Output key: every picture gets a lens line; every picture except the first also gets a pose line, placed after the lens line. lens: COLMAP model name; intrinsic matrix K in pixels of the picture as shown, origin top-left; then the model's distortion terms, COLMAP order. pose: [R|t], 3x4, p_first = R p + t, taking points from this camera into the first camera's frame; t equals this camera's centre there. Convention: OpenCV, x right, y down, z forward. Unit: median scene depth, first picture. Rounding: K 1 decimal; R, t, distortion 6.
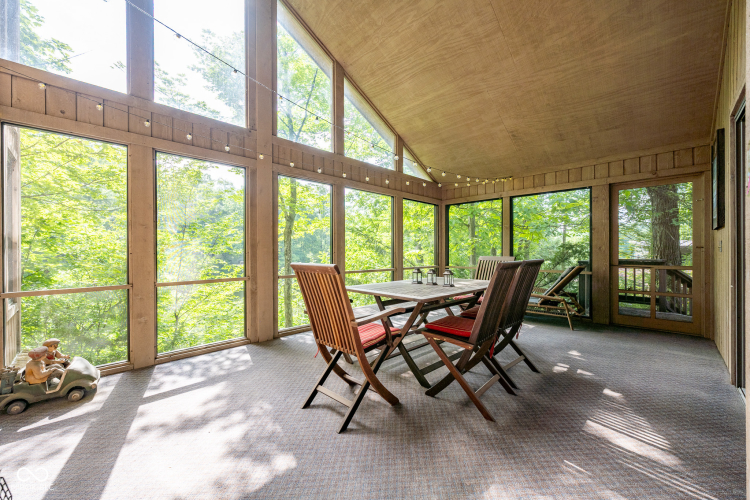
lens RADIAL K [[297.7, 0, 372.5], [0, 297.7, 251.4], [0, 0, 1]] dist [-0.000123, 0.000346]
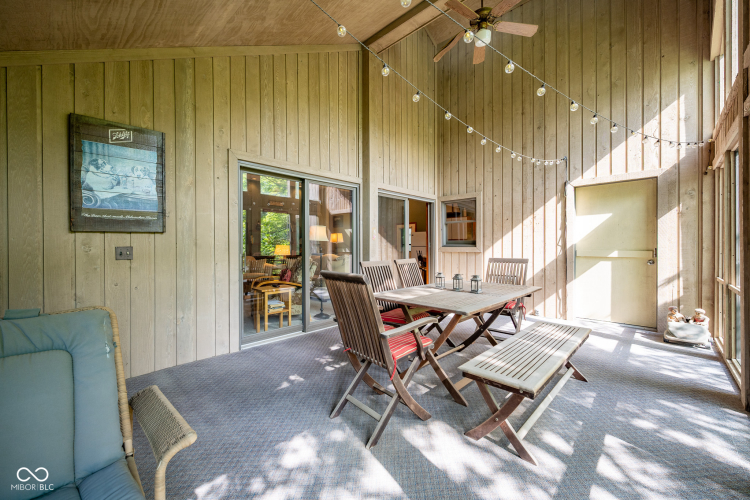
lens RADIAL K [[297.7, 0, 373.3], [0, 297.7, 247.9], [0, 0, 1]] dist [-0.000123, 0.000346]
pose [[-0.999879, 0.007859, -0.013432, 0.474906], [0.007664, 0.999866, 0.014496, -0.038337], [0.013545, 0.014391, -0.999805, 1.905222]]
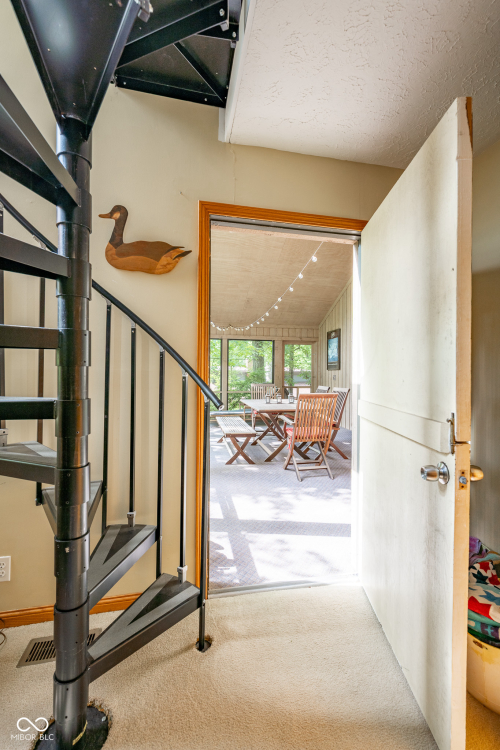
lens RADIAL K [[323.5, 0, 253.9], [0, 323.5, 372.5], [0, 0, 1]] dist [0.000044, 0.000010]
pose [[0.539934, 0.003979, 0.841698, -1.305721], [-0.002412, 0.999992, -0.003180, -0.047609], [-0.841704, -0.000313, 0.539939, 0.170586]]
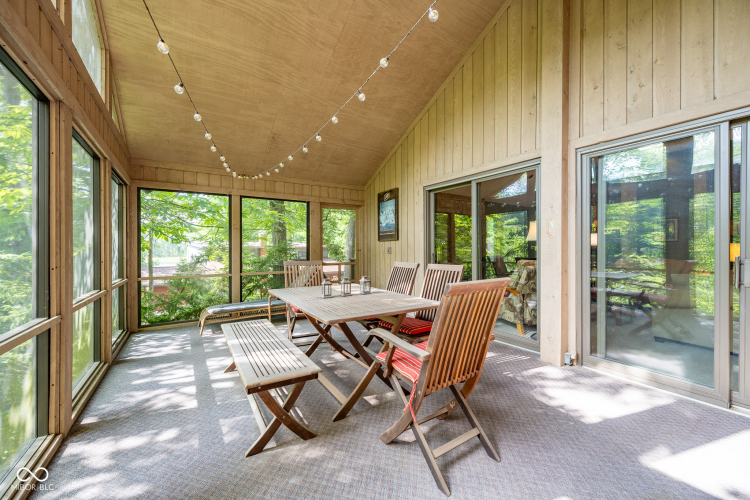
lens RADIAL K [[297.7, 0, 377.9], [0, 297.7, 249.2], [0, 0, 1]] dist [-0.000123, 0.000346]
pose [[0.206922, -0.001481, 0.978356, -0.645043], [0.008740, 0.999962, -0.000335, -0.023955], [-0.978319, 0.008620, 0.206927, 0.701207]]
